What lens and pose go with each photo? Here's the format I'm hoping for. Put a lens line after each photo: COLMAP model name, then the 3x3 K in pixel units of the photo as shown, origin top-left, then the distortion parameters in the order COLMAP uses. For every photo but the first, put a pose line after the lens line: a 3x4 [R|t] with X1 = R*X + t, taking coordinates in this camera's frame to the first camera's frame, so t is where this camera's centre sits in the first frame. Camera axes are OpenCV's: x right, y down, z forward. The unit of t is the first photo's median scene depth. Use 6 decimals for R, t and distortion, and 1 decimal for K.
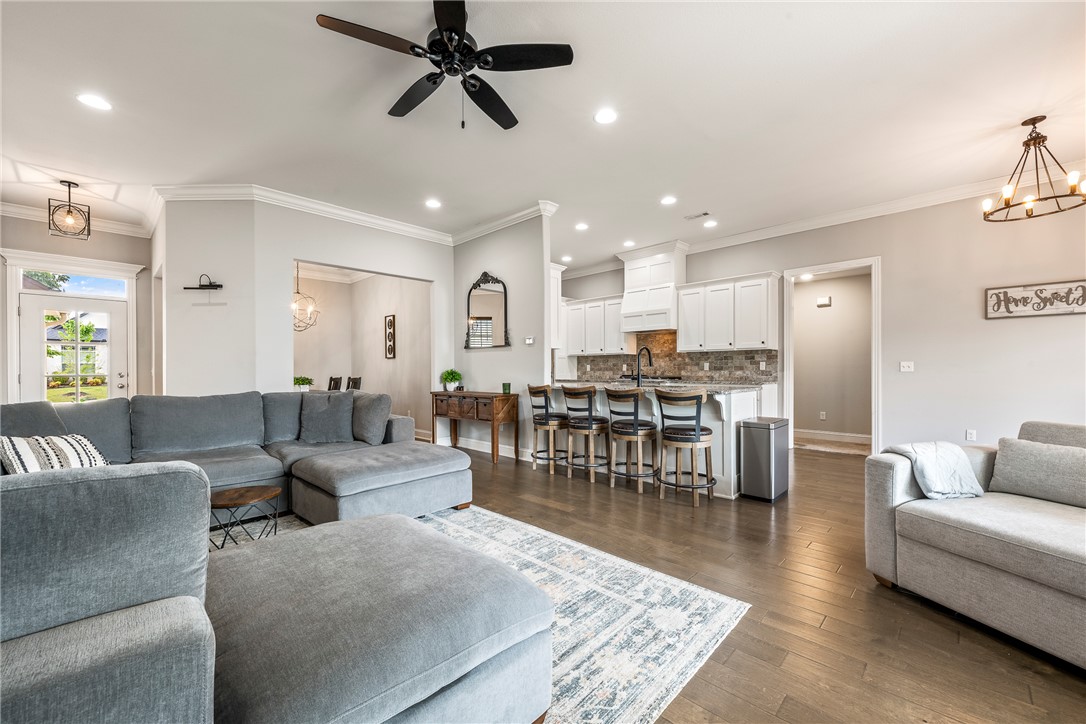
lens RADIAL K [[439.5, 0, 545.0], [0, 439.5, 369.4], [0, 0, 1]] dist [-0.002992, -0.000392]
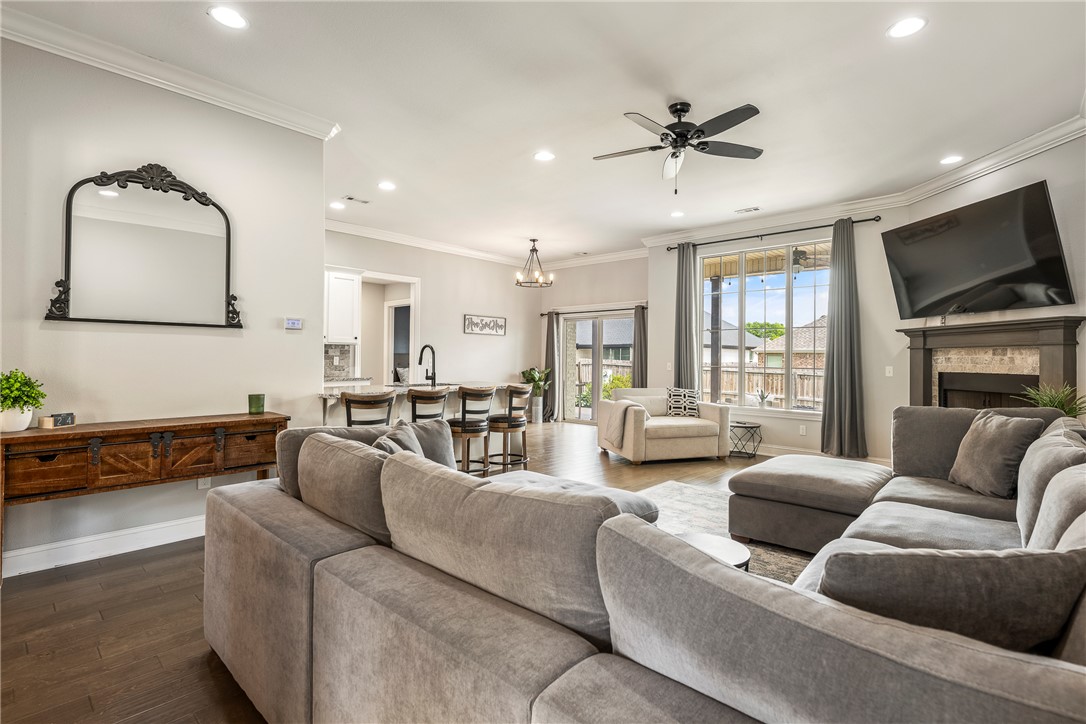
lens RADIAL K [[506.3, 0, 551.2], [0, 506.3, 353.8], [0, 0, 1]] dist [-0.001382, -0.000251]
pose [[-0.038038, 0.011744, 0.999207, -0.661275], [-0.009584, 0.999881, -0.012117, -0.014699], [-0.999230, -0.010038, -0.037921, 0.566736]]
